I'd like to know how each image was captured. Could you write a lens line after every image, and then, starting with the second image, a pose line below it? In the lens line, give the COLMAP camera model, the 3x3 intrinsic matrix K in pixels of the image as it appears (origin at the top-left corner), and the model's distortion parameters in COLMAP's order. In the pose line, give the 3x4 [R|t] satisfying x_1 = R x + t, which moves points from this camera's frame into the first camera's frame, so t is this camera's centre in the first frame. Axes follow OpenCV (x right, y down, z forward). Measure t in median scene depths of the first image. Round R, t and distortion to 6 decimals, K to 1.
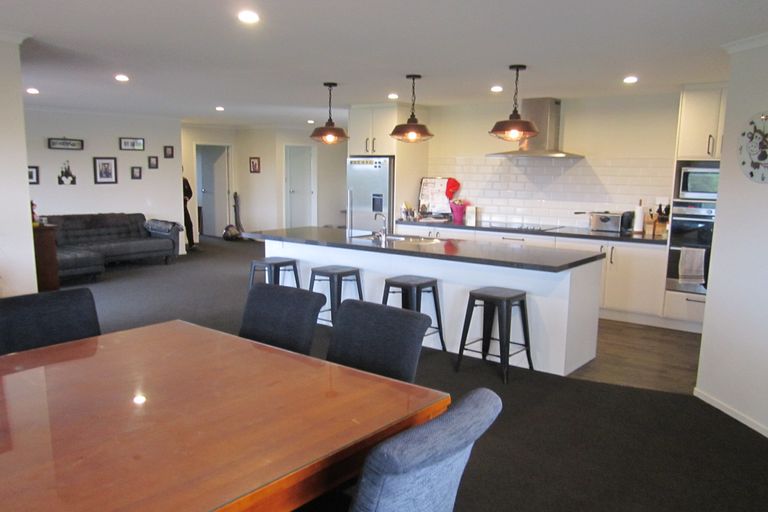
lens RADIAL K [[647.7, 0, 381.4], [0, 647.7, 277.5], [0, 0, 1]] dist [-0.035099, -0.002469]
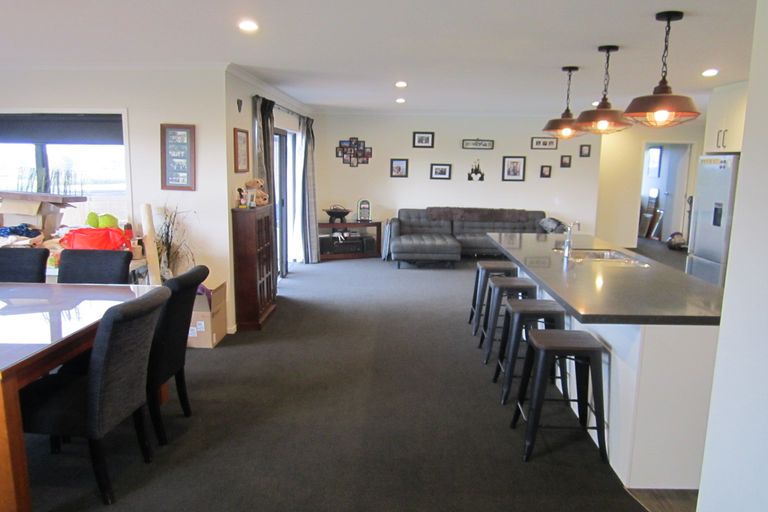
lens RADIAL K [[636.5, 0, 382.7], [0, 636.5, 277.5], [0, 0, 1]] dist [-0.010014, -0.004148]
pose [[0.599620, 0.142045, -0.787578, 0.359724], [-0.141059, 0.987473, 0.070702, -0.039362], [0.787755, 0.068701, 0.612145, 0.238163]]
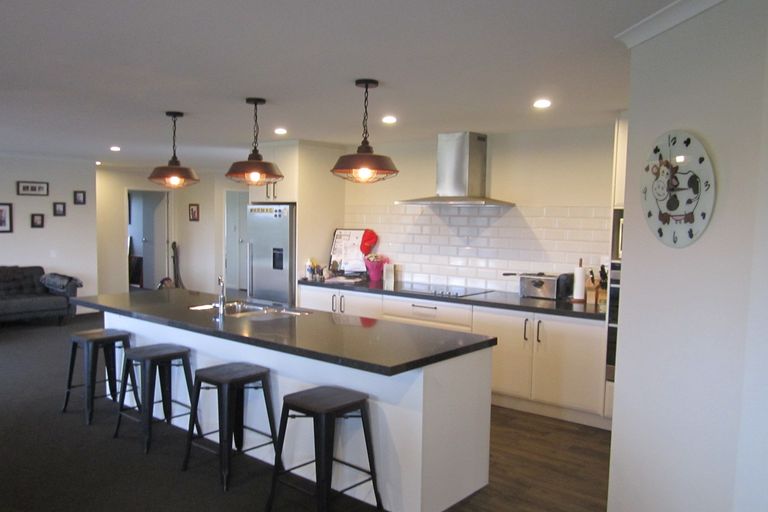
lens RADIAL K [[649.2, 0, 383.1], [0, 649.2, 264.9], [0, 0, 1]] dist [-0.041915, 0.002098]
pose [[0.999506, 0.006912, -0.030652, 0.155876], [-0.009662, 0.995849, -0.090506, -0.033559], [0.029899, 0.090757, 0.995424, 0.176942]]
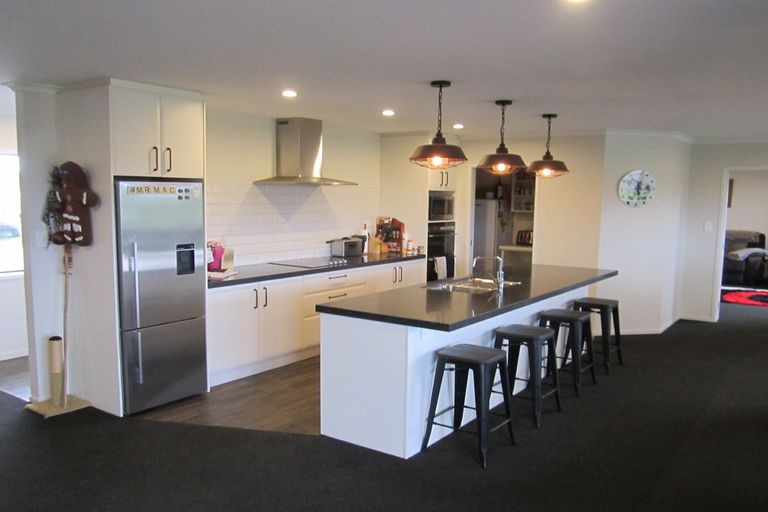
lens RADIAL K [[647.7, 0, 381.4], [0, 647.7, 277.5], [0, 0, 1]] dist [-0.035099, -0.002469]
pose [[-0.061222, -0.137222, 0.988647, -0.598908], [0.155644, 0.977075, 0.145254, -0.157428], [-0.985914, 0.162769, -0.038460, 0.857807]]
